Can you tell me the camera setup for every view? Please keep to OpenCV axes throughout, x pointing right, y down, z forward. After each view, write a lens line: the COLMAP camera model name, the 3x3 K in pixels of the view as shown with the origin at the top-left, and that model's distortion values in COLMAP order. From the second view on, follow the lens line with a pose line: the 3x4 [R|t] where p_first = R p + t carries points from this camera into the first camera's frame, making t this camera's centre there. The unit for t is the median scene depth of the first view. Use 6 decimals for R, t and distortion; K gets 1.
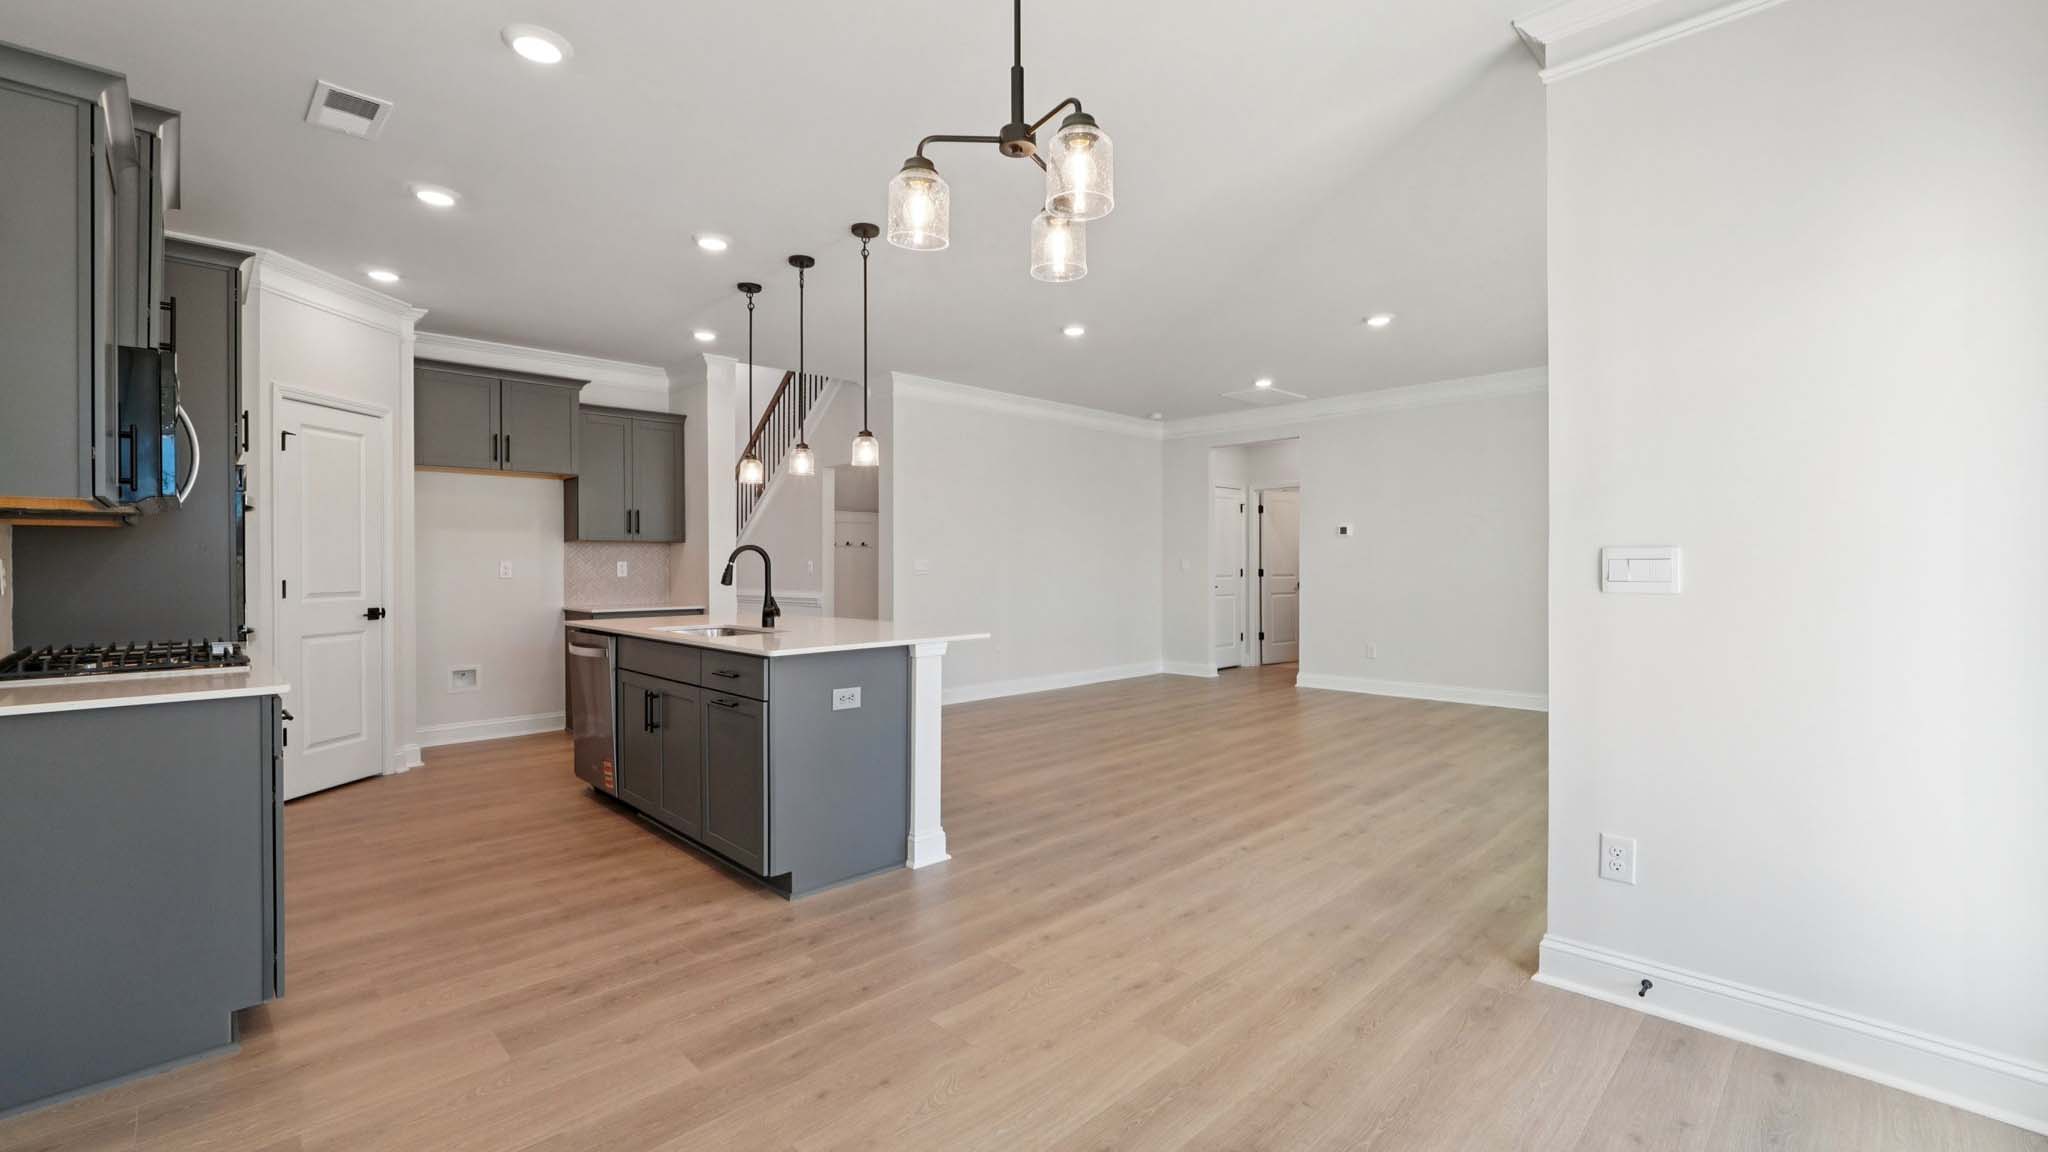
lens RADIAL K [[866.5, 0, 1025.5], [0, 866.5, 566.6], [0, 0, 1]] dist [-0.020237, 0.007944]
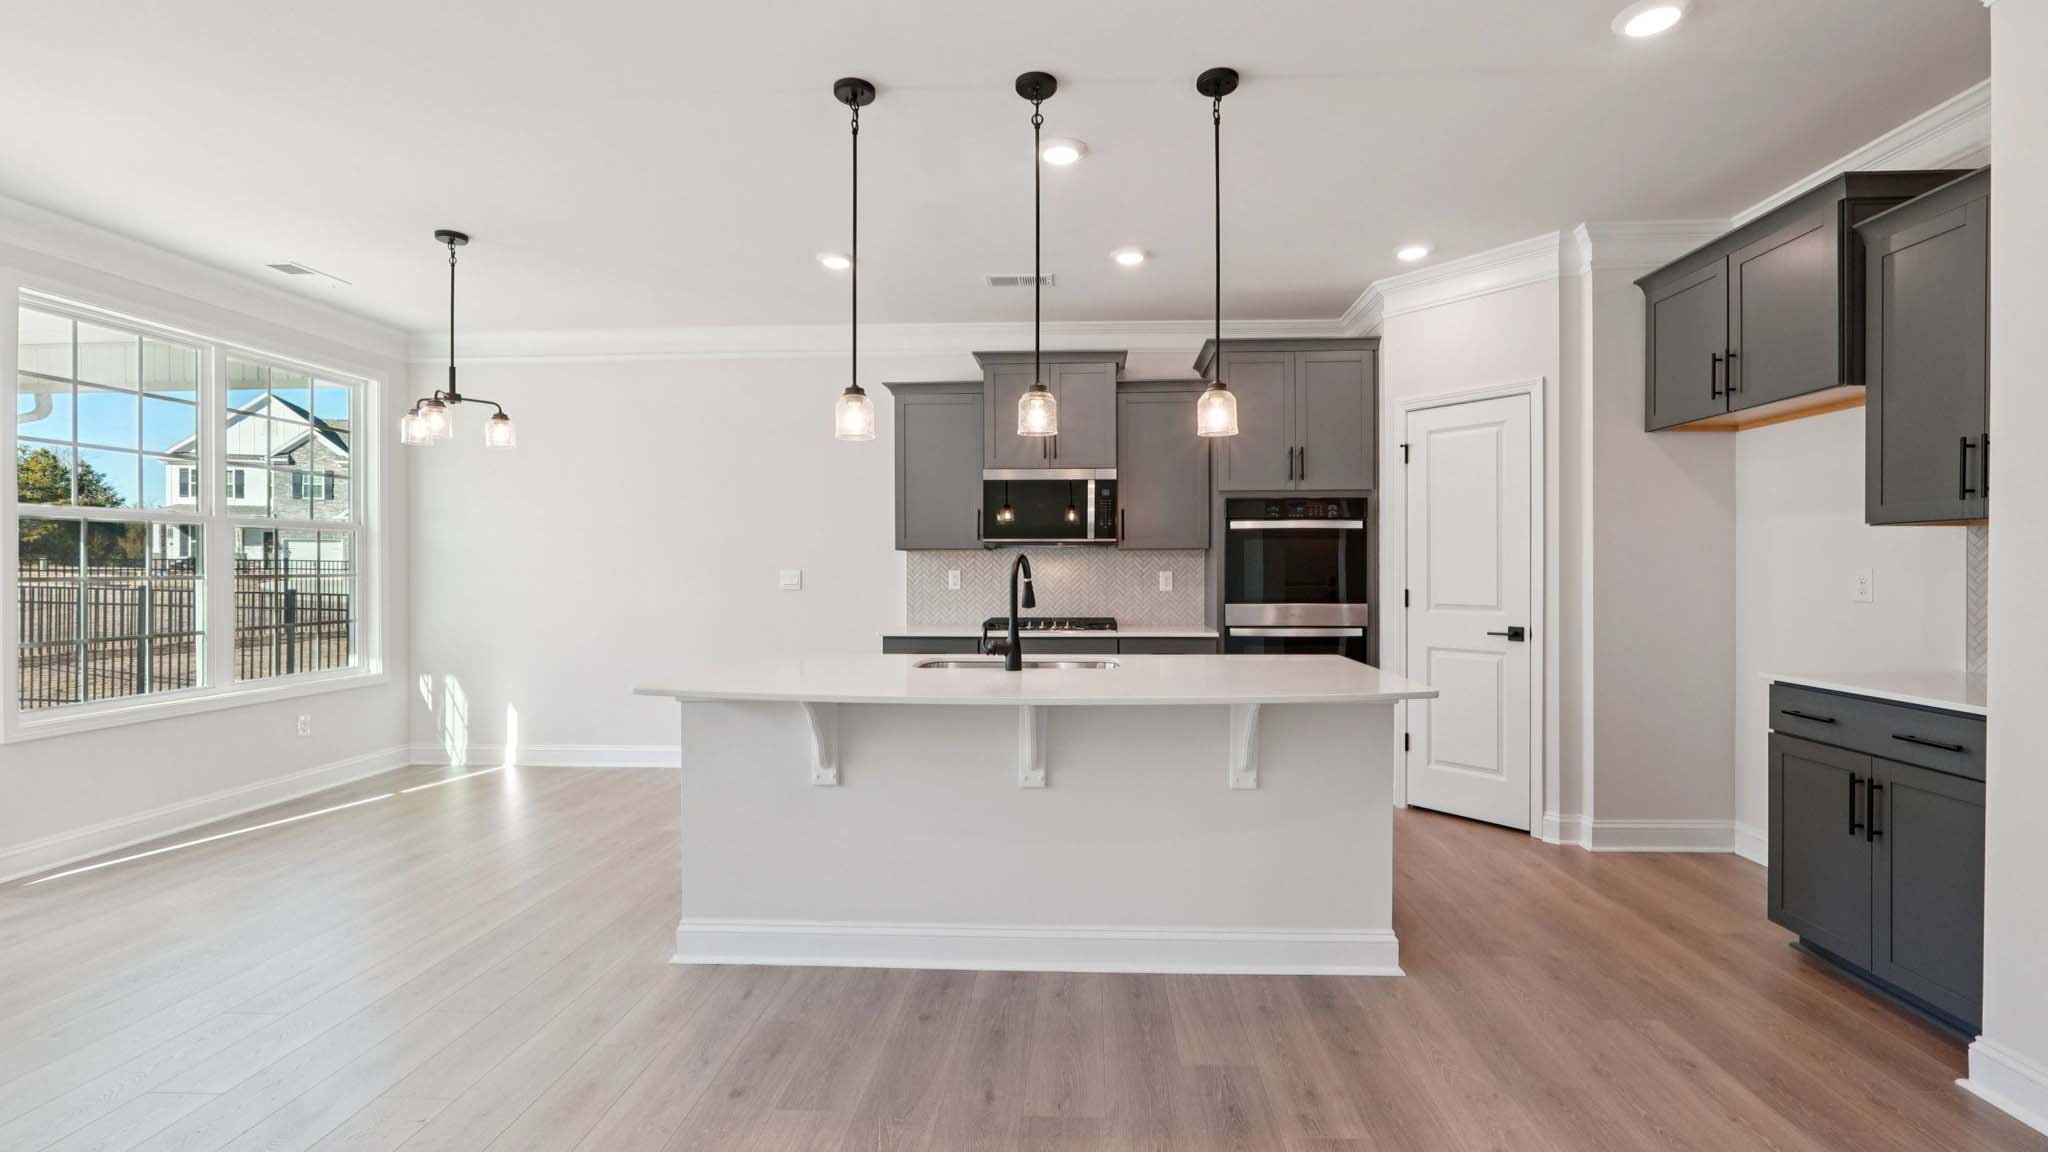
lens RADIAL K [[866.5, 0, 1052.8], [0, 866.5, 574.0], [0, 0, 1]] dist [-0.020237, 0.007944]
pose [[-0.729857, 0.011011, -0.683511, 0.102200], [0.004825, 0.999928, 0.010956, -0.010729], [0.683582, 0.004698, -0.729858, 0.987903]]
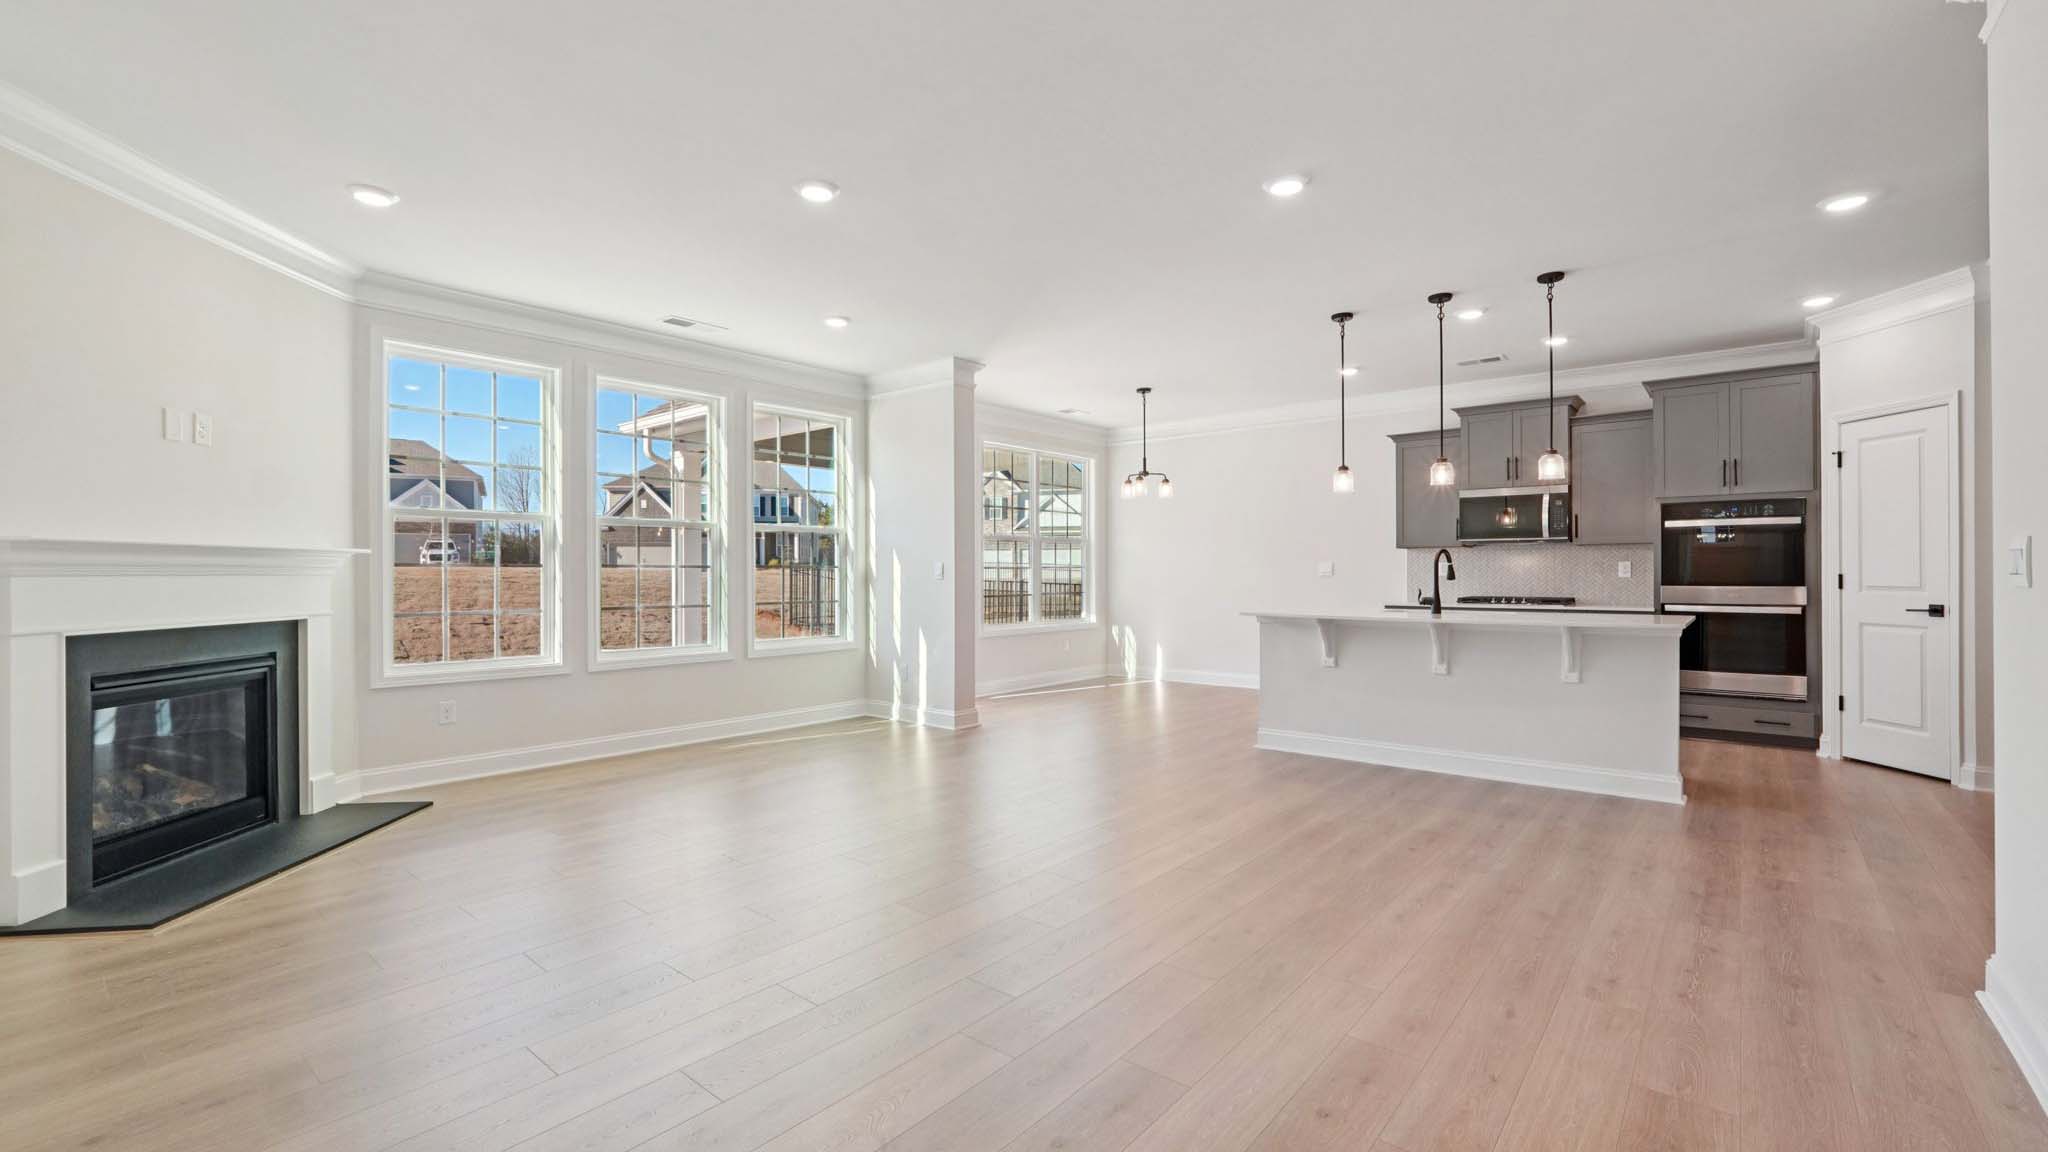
lens RADIAL K [[866.5, 0, 1020.3], [0, 866.5, 571.9], [0, 0, 1]] dist [-0.020237, 0.007944]
pose [[-0.996205, 0.008485, -0.086622, 0.269197], [0.008364, 0.999963, 0.001759, 0.000706], [0.086634, 0.001028, -0.996240, 1.422061]]
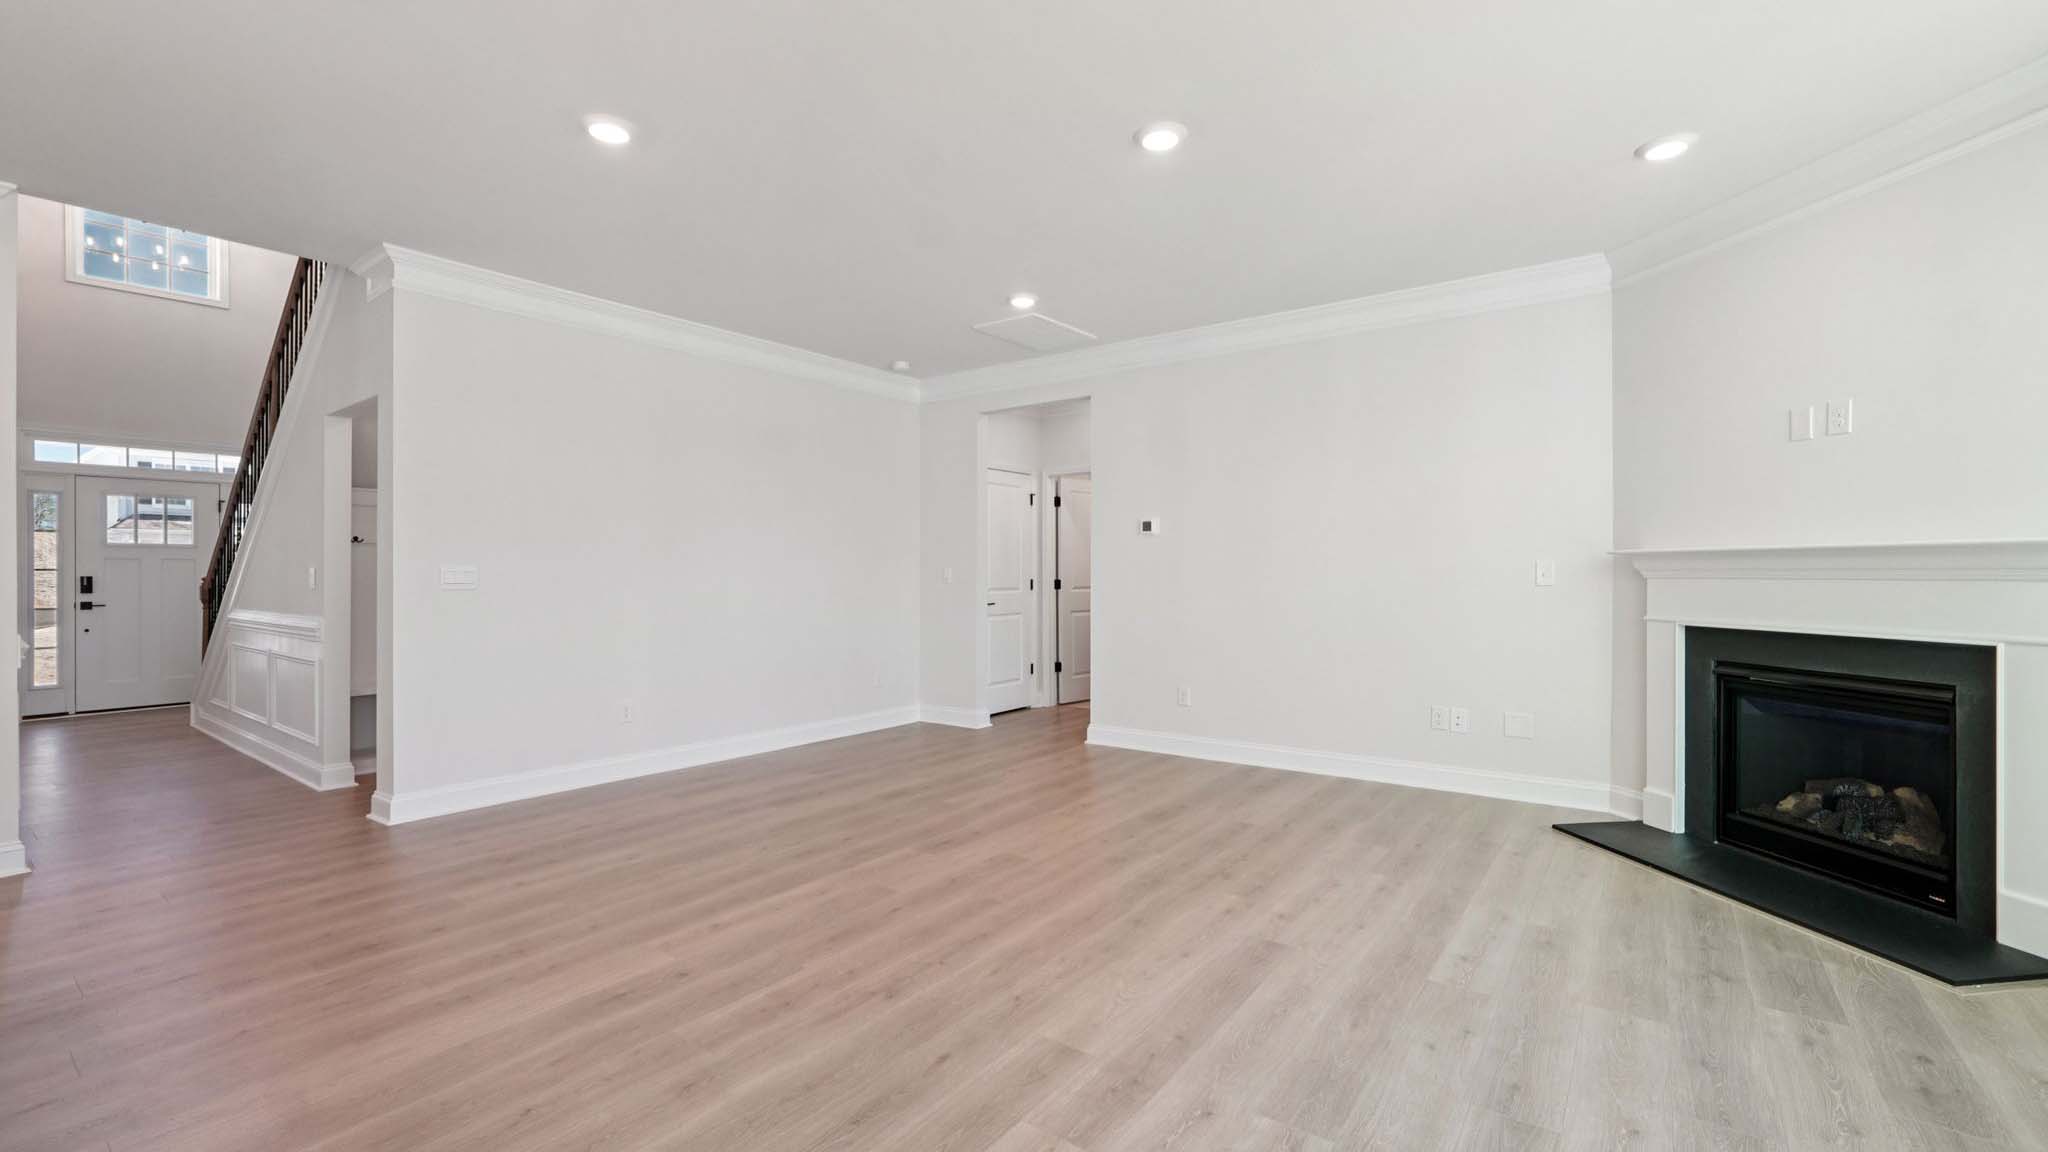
lens RADIAL K [[866.5, 0, 1027.8], [0, 866.5, 569.1], [0, 0, 1]] dist [-0.020237, 0.007944]
pose [[0.988005, 0.002735, 0.154396, 0.202278], [-0.001767, 0.999978, -0.006404, -0.002191], [-0.154410, 0.006054, 0.987988, 0.390307]]
